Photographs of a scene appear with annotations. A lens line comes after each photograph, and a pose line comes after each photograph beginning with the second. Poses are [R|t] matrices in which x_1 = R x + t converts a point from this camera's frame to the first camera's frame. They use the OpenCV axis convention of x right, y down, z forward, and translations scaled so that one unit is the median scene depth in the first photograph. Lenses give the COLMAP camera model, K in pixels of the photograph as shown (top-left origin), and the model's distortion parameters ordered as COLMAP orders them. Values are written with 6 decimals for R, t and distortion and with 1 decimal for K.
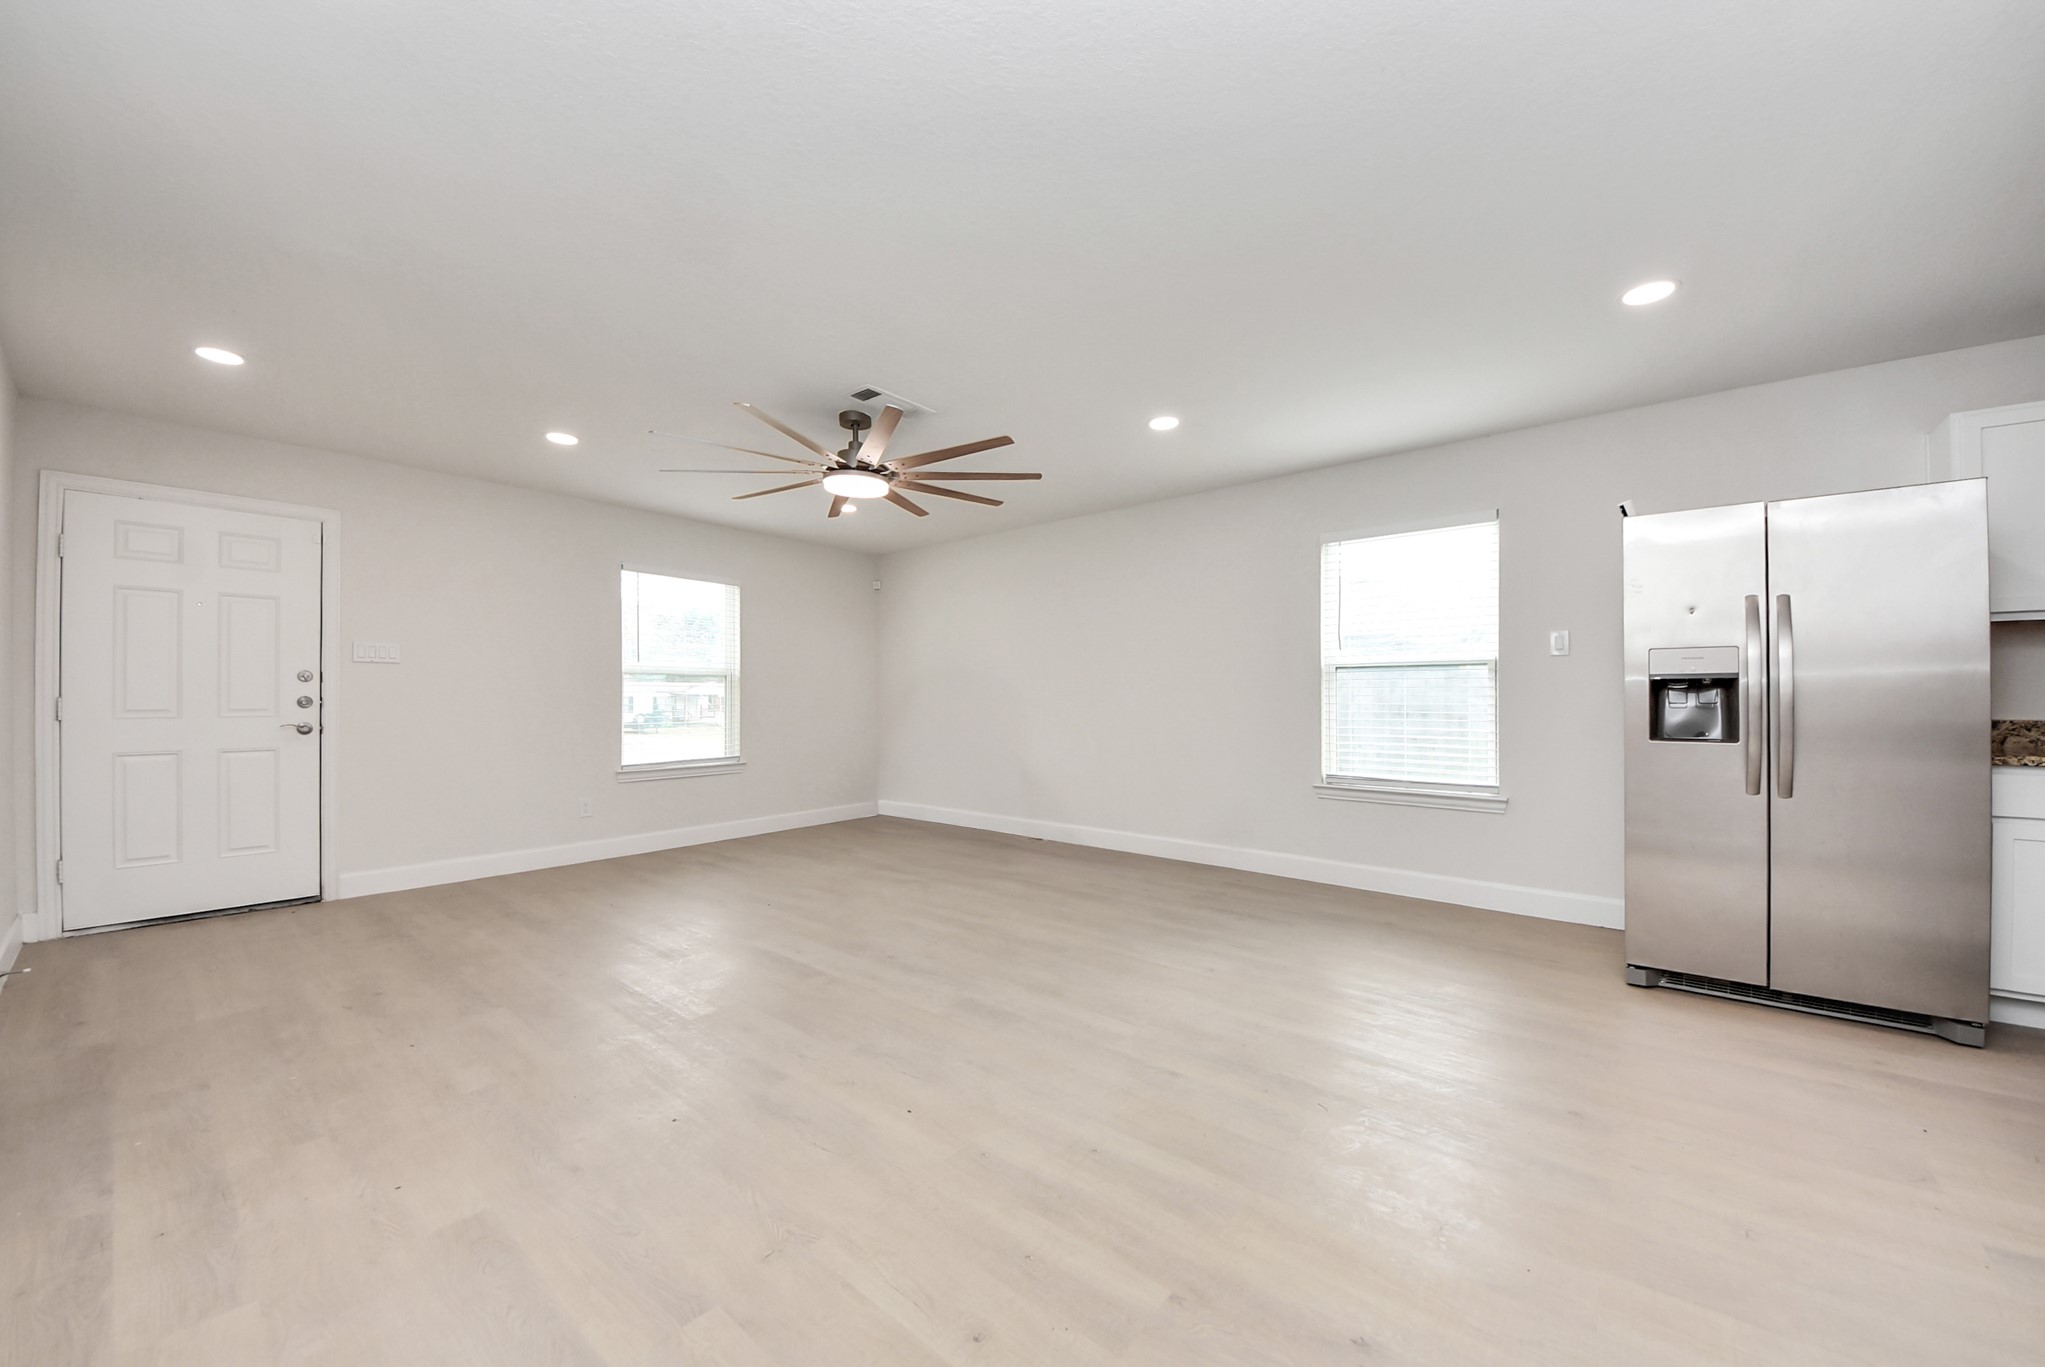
lens RADIAL K [[714.4, 0, 1025.2], [0, 714.4, 700.6], [0, 0, 1]] dist [0.000053, -0.000023]
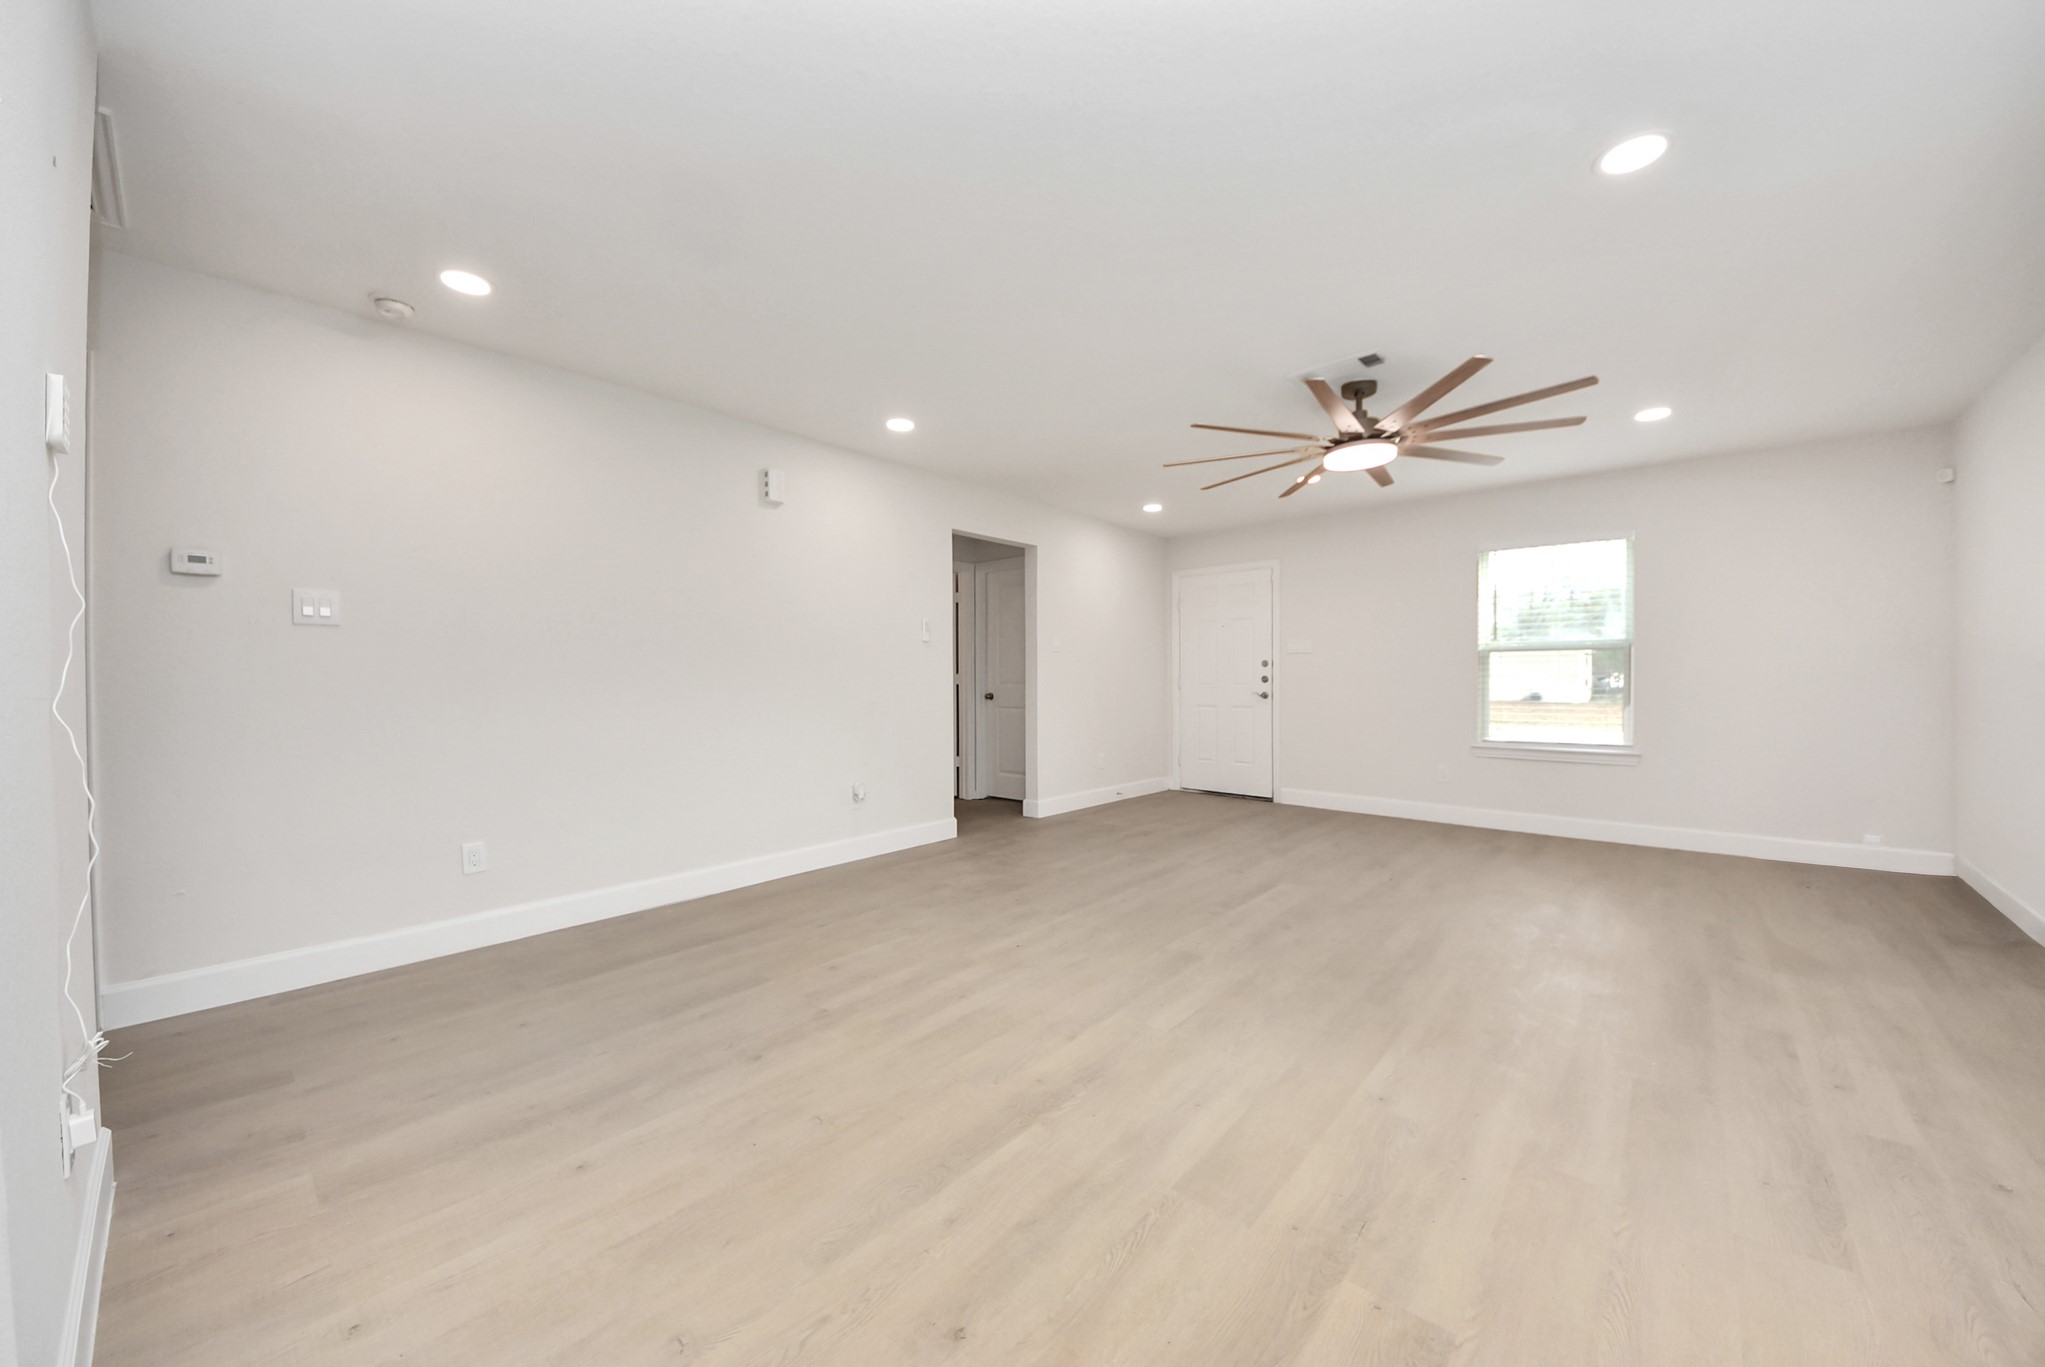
lens RADIAL K [[686.7, 0, 1024.9], [0, 686.7, 690.7], [0, 0, 1]] dist [0.000115, -0.000089]
pose [[-0.010642, 0.018631, -0.999770, 0.668277], [-0.000733, 0.999826, 0.018640, -0.000329], [0.999943, 0.000931, -0.010626, 0.529520]]
